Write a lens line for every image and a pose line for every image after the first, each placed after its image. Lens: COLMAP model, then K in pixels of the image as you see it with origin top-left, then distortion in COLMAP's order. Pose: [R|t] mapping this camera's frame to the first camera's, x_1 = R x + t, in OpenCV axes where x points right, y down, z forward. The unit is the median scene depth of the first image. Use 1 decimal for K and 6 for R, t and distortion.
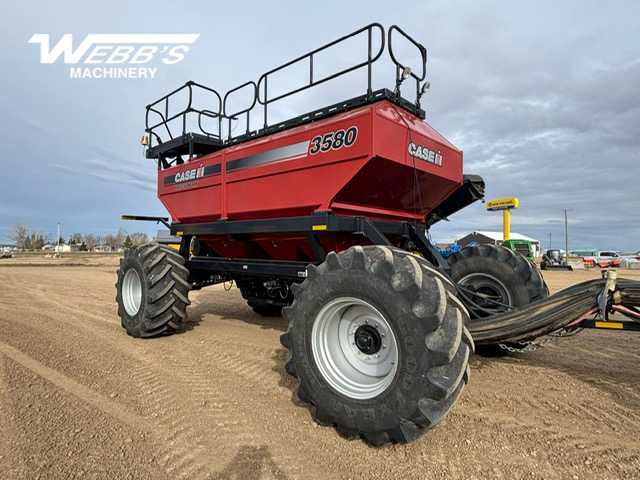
lens RADIAL K [[381.1, 0, 320.0], [0, 381.1, 240.0], [0, 0, 1]] dist [-0.003041, -0.000481]
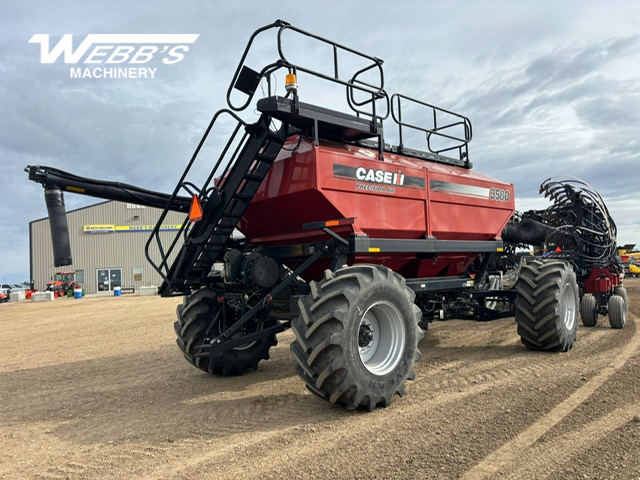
lens RADIAL K [[498.4, 0, 336.9], [0, 498.4, 241.8], [0, 0, 1]] dist [0.042217, -0.001256]
pose [[0.061719, 0.046580, 0.997006, -1.638277], [0.023110, 0.998576, -0.048084, 0.014774], [-0.997826, 0.026009, 0.060555, 1.230540]]
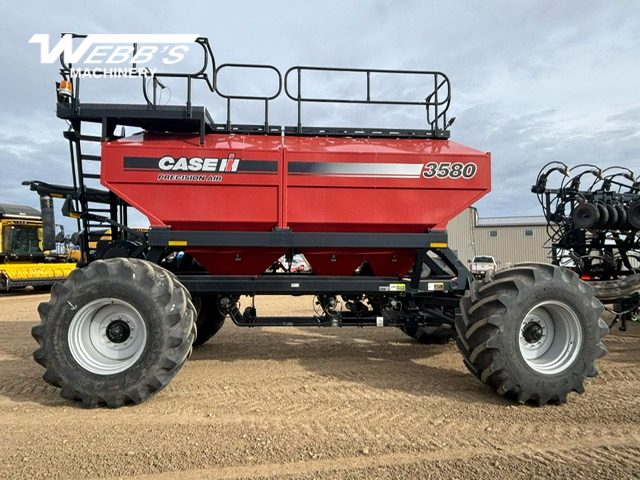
lens RADIAL K [[420.8, 0, 320.0], [0, 420.8, 240.0], [0, 0, 1]] dist [0.004345, -0.001382]
pose [[0.678021, 0.025709, 0.734593, -0.925881], [-0.013032, 0.999652, -0.022957, -0.010955], [-0.734927, 0.005992, 0.678120, 0.336336]]
